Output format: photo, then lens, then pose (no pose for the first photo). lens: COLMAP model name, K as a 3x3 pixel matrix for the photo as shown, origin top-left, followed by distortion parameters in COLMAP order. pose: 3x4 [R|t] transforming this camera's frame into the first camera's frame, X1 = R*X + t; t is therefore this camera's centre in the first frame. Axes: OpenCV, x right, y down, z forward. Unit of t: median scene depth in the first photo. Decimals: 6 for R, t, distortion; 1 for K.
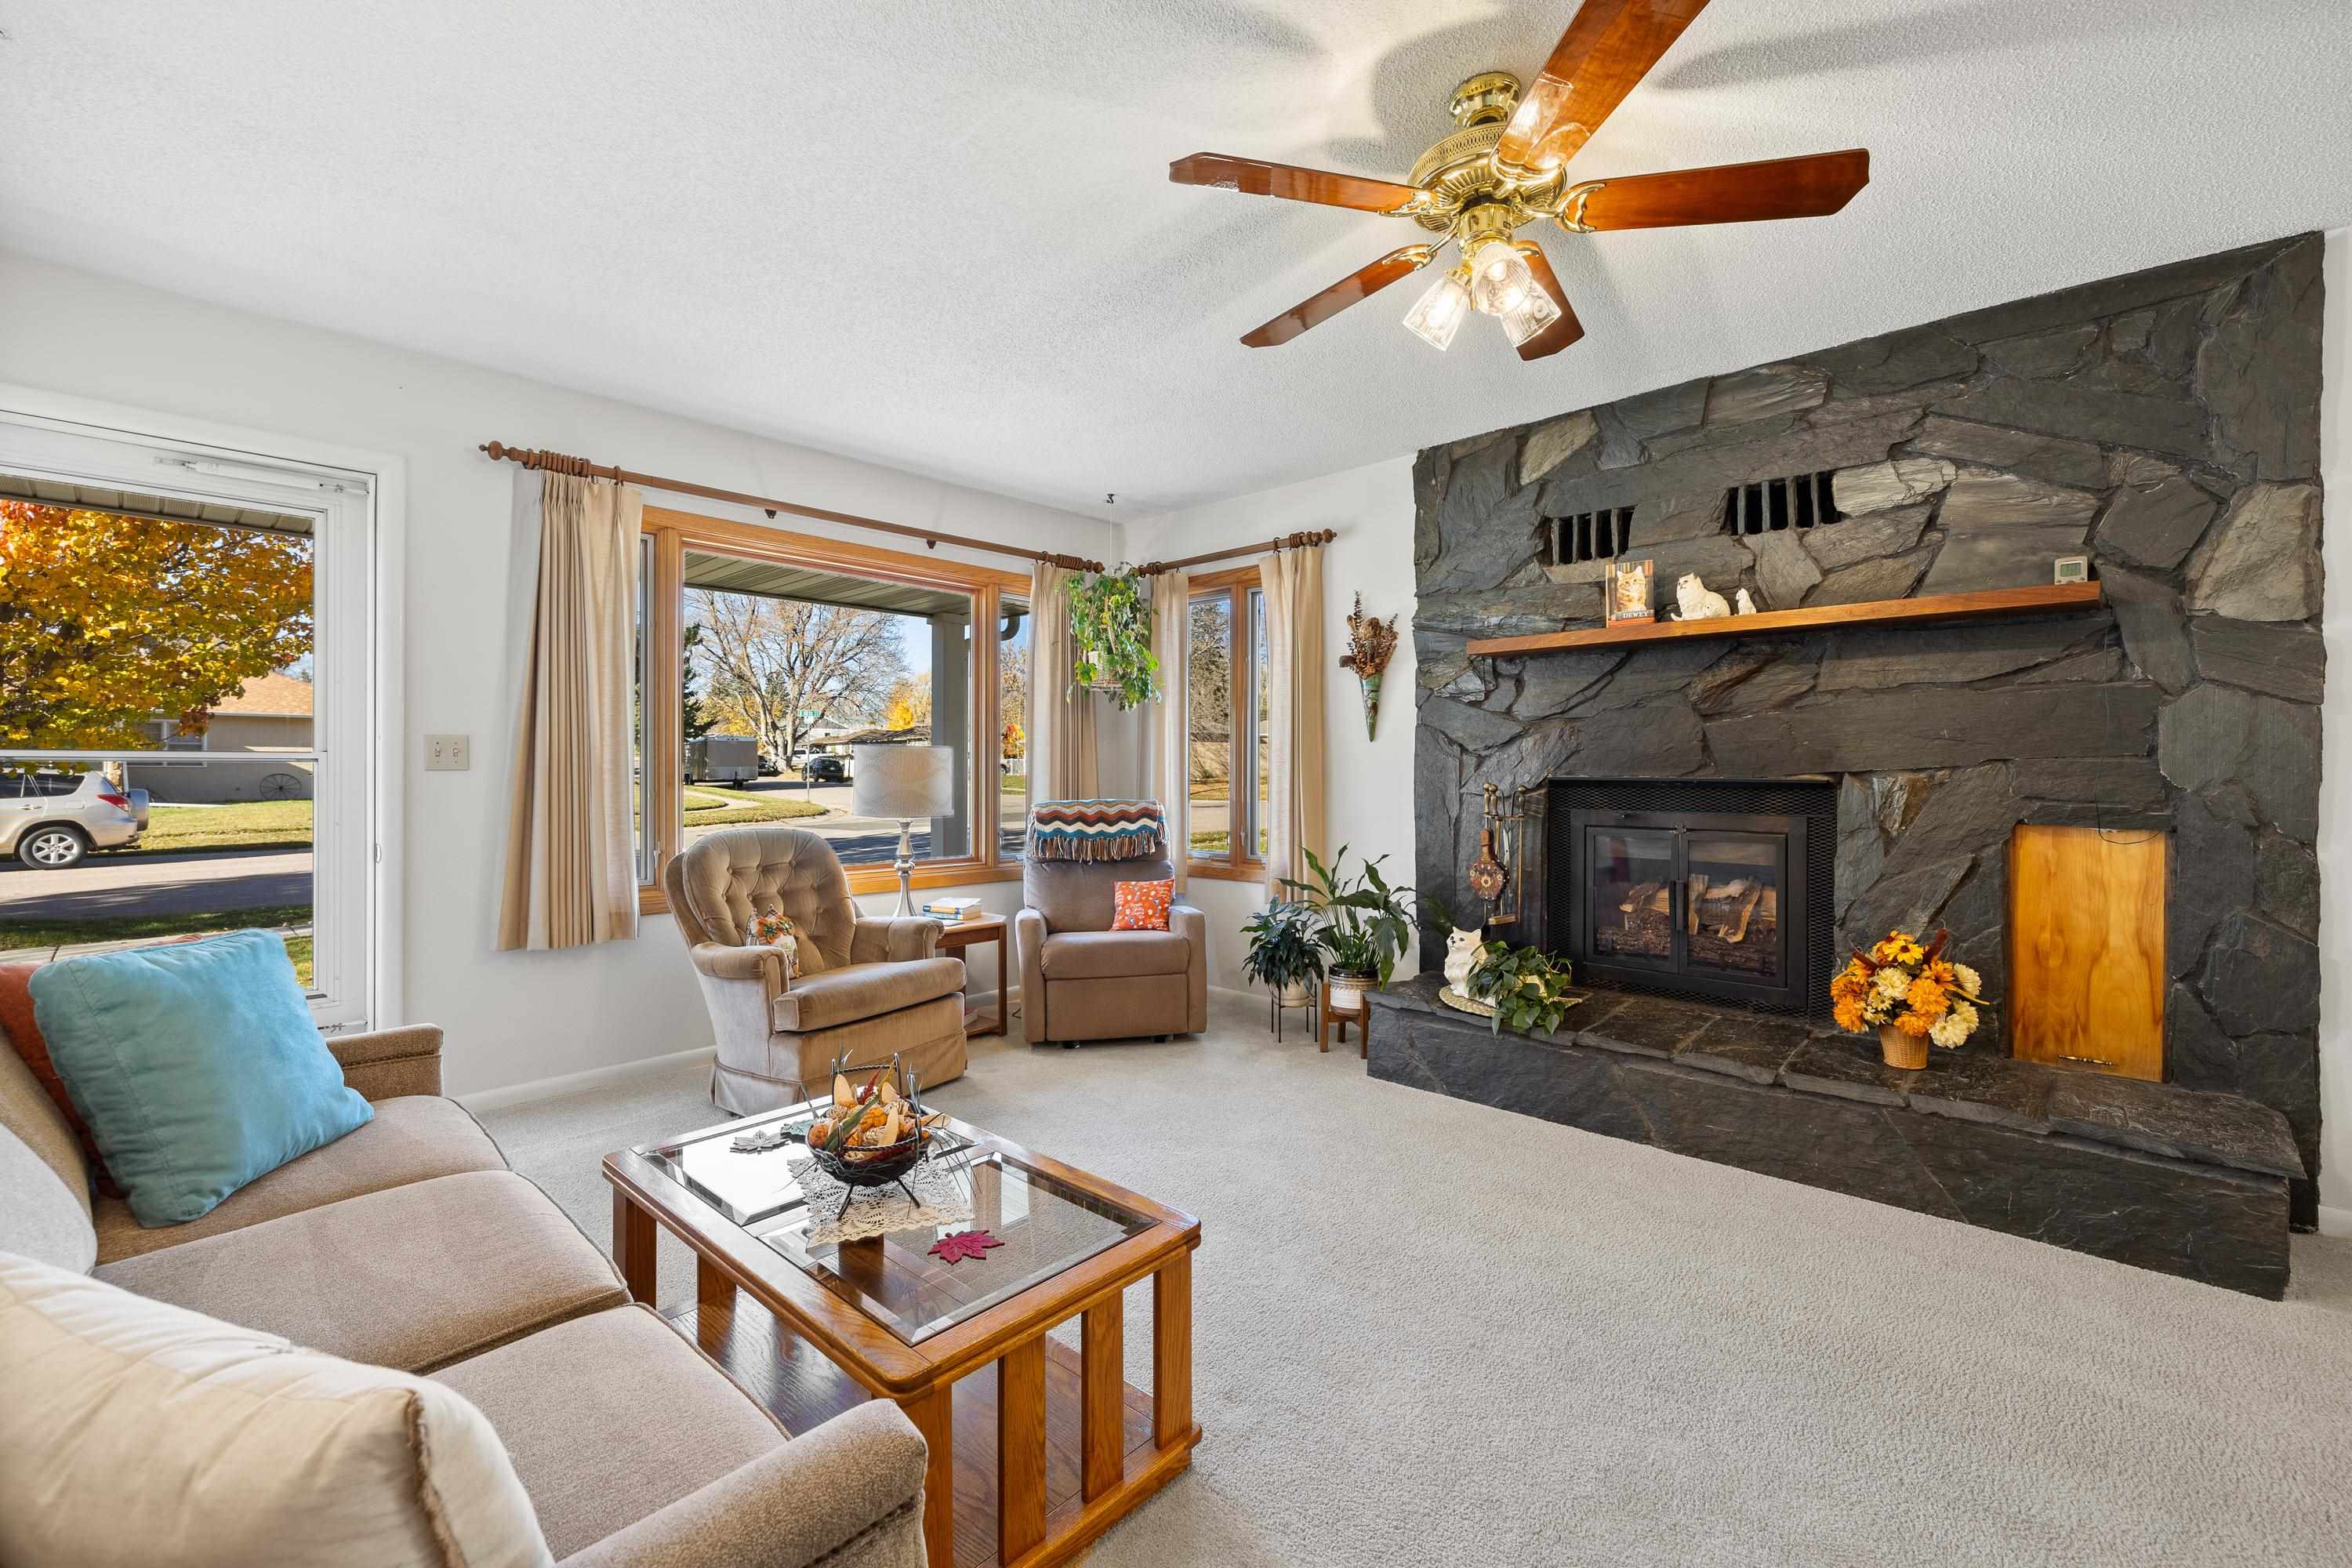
lens RADIAL K [[982.5, 0, 1179.5], [0, 982.5, 764.8], [0, 0, 1]] dist [-0.000779, -0.000237]
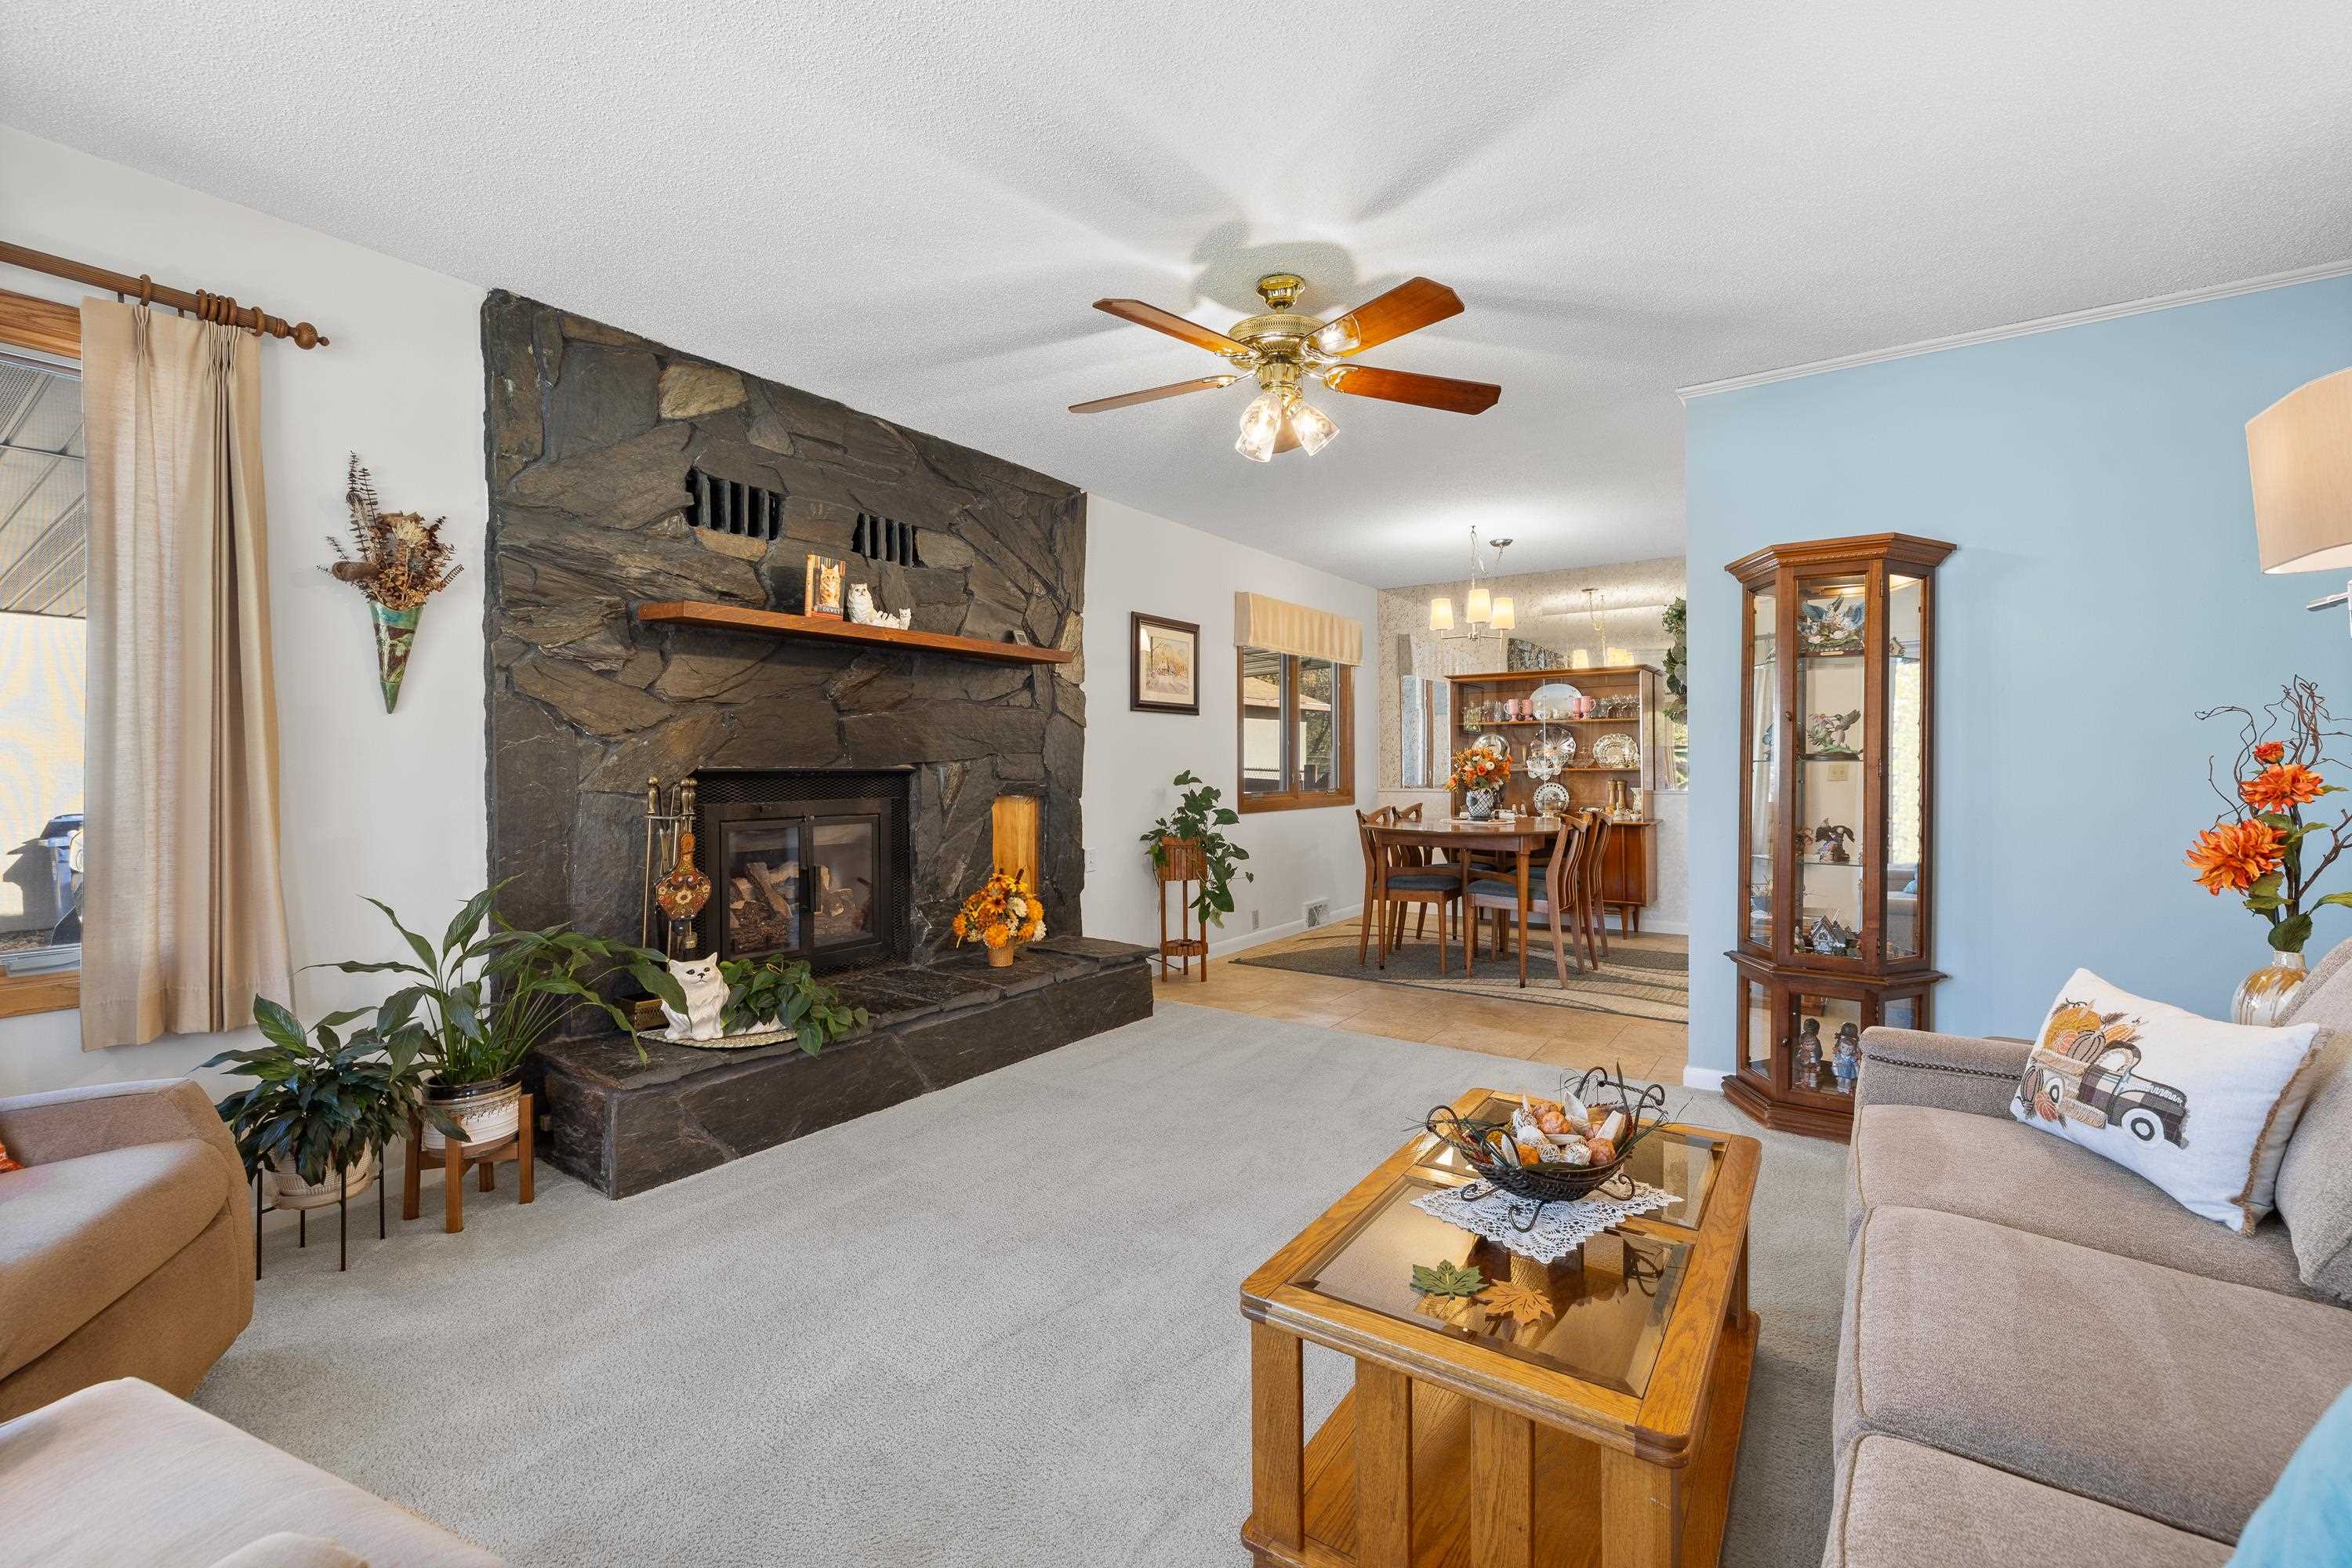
lens RADIAL K [[982.5, 0, 1179.5], [0, 982.5, 764.8], [0, 0, 1]] dist [-0.000779, -0.000237]
pose [[-0.129840, 0.003647, 0.991528, -0.555808], [0.003445, 0.999989, -0.003227, 0.013862], [-0.991529, 0.002997, -0.129851, 0.708611]]
